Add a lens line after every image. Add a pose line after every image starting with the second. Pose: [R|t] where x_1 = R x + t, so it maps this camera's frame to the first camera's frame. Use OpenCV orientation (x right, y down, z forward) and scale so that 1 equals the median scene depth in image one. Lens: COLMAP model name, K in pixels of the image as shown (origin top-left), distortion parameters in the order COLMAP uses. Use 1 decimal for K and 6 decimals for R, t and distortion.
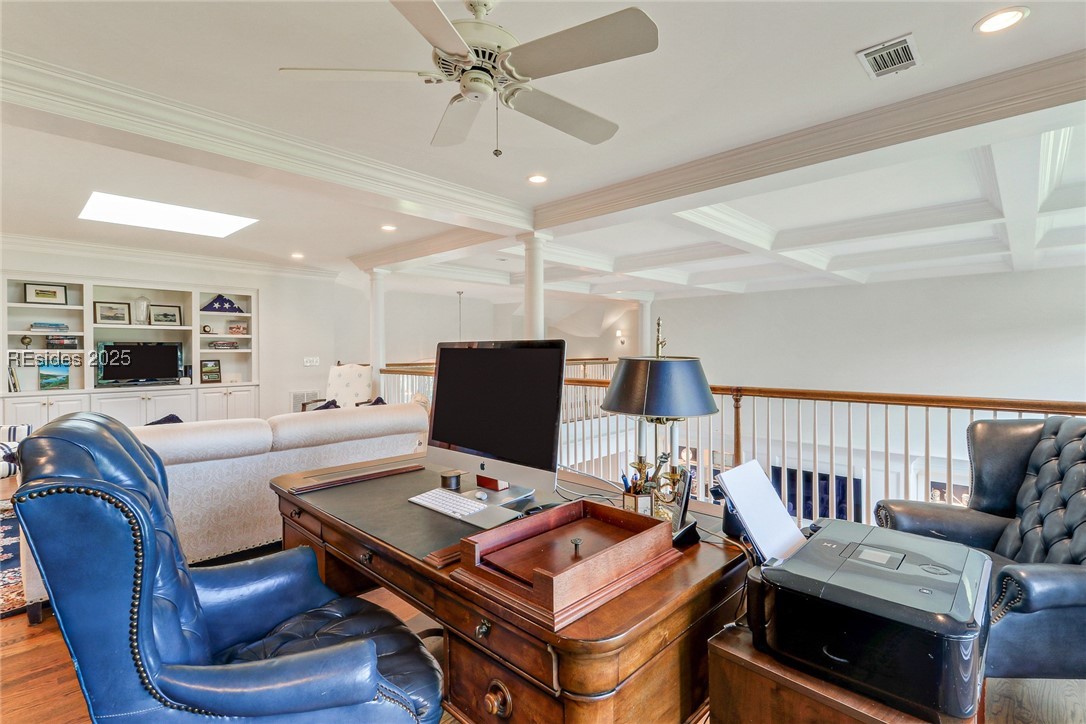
lens RADIAL K [[512.2, 0, 540.7], [0, 512.2, 356.7], [0, 0, 1]] dist [-0.001087, -0.004052]
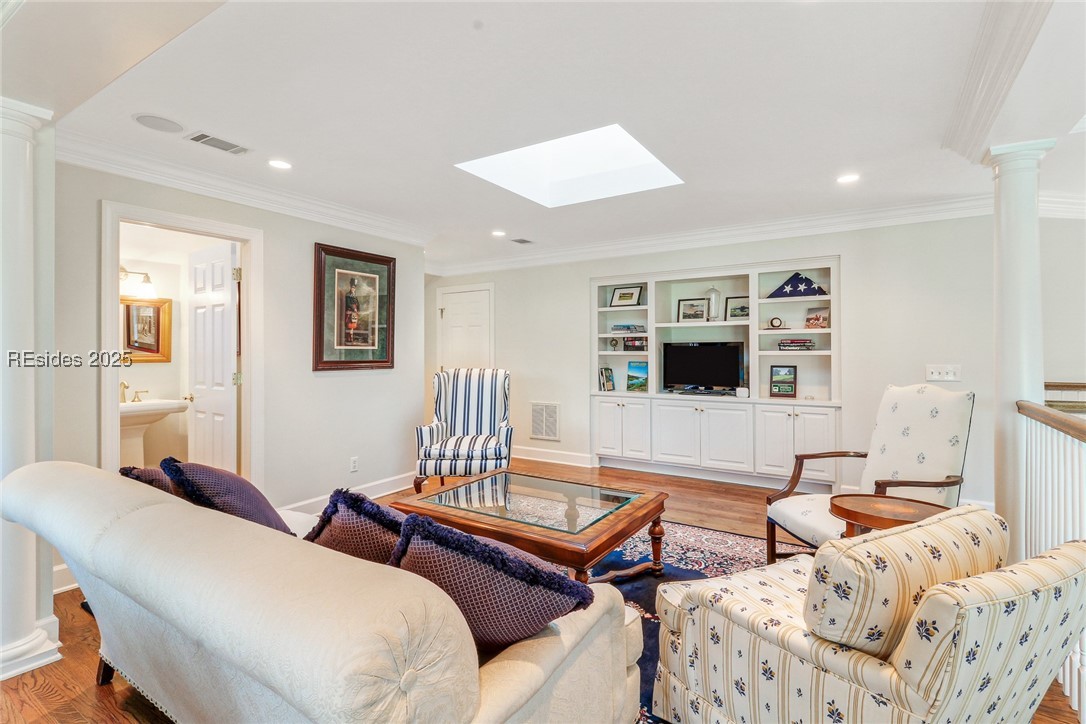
lens RADIAL K [[512.2, 0, 545.3], [0, 512.2, 356.1], [0, 0, 1]] dist [-0.001087, -0.004052]
pose [[0.180219, 0.010381, -0.983572, 0.002303], [-0.010624, 0.999907, 0.008607, -0.009794], [0.983569, 0.008898, 0.180313, 0.557350]]
